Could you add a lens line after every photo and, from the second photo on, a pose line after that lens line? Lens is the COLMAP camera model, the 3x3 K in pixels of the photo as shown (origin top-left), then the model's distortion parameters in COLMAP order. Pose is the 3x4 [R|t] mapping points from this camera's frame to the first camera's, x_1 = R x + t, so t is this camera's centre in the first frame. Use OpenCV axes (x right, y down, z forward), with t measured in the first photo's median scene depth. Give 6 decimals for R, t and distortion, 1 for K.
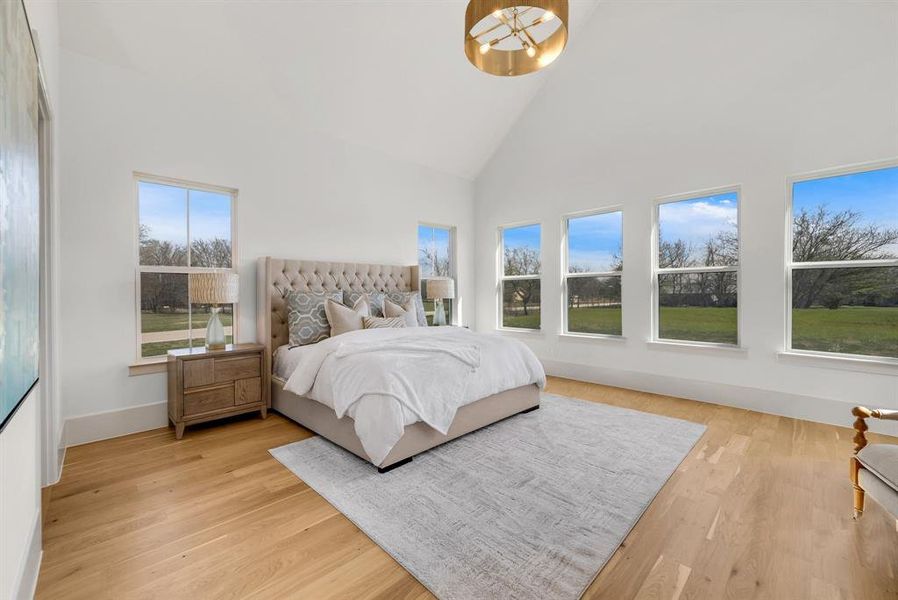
lens RADIAL K [[359.6, 0, 445.1], [0, 359.6, 294.3], [0, 0, 1]] dist [-0.000905, 0.000244]
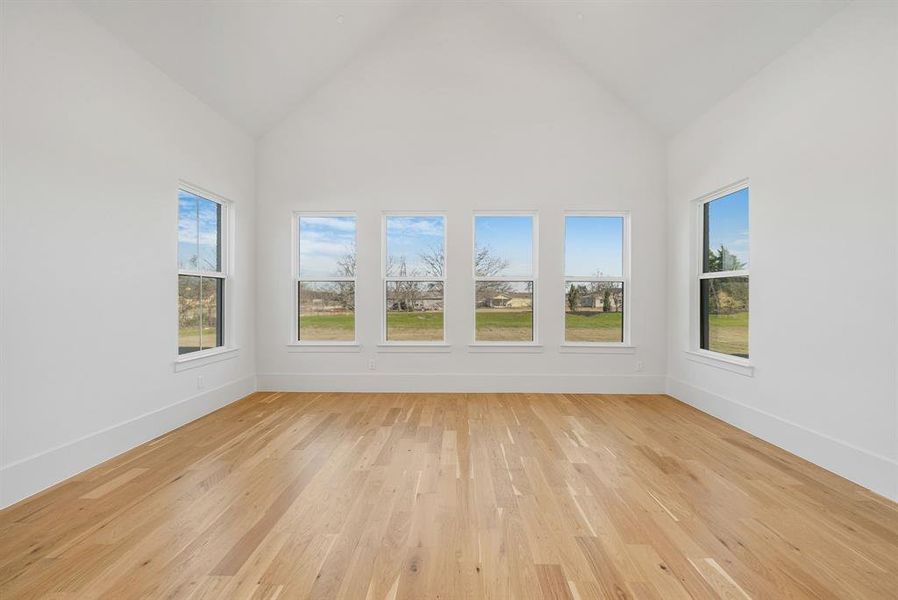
lens RADIAL K [[363.9, 0, 447.2], [0, 363.9, 294.0], [0, 0, 1]] dist [-0.000129, 0.000243]
pose [[0.705761, 0.011860, 0.708351, -0.253638], [0.001385, 0.999835, -0.018120, 0.002989], [-0.708449, 0.013770, 0.705628, 0.318287]]
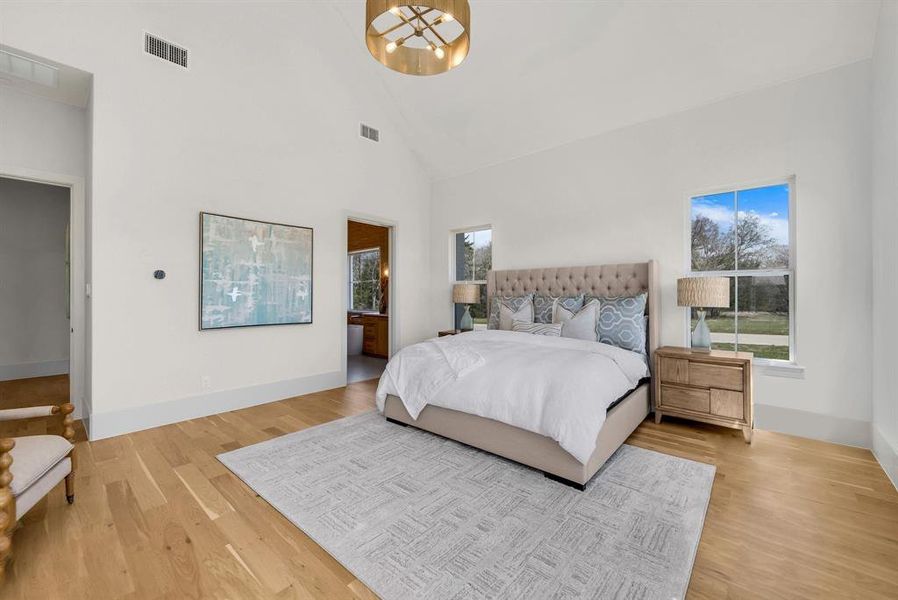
lens RADIAL K [[359.6, 0, 445.1], [0, 359.6, 294.3], [0, 0, 1]] dist [-0.000905, 0.000244]
pose [[0.080040, -0.003331, -0.996786, 0.811076], [-0.002876, 0.999989, -0.003573, -0.008615], [0.996788, 0.003152, 0.080030, 0.691803]]
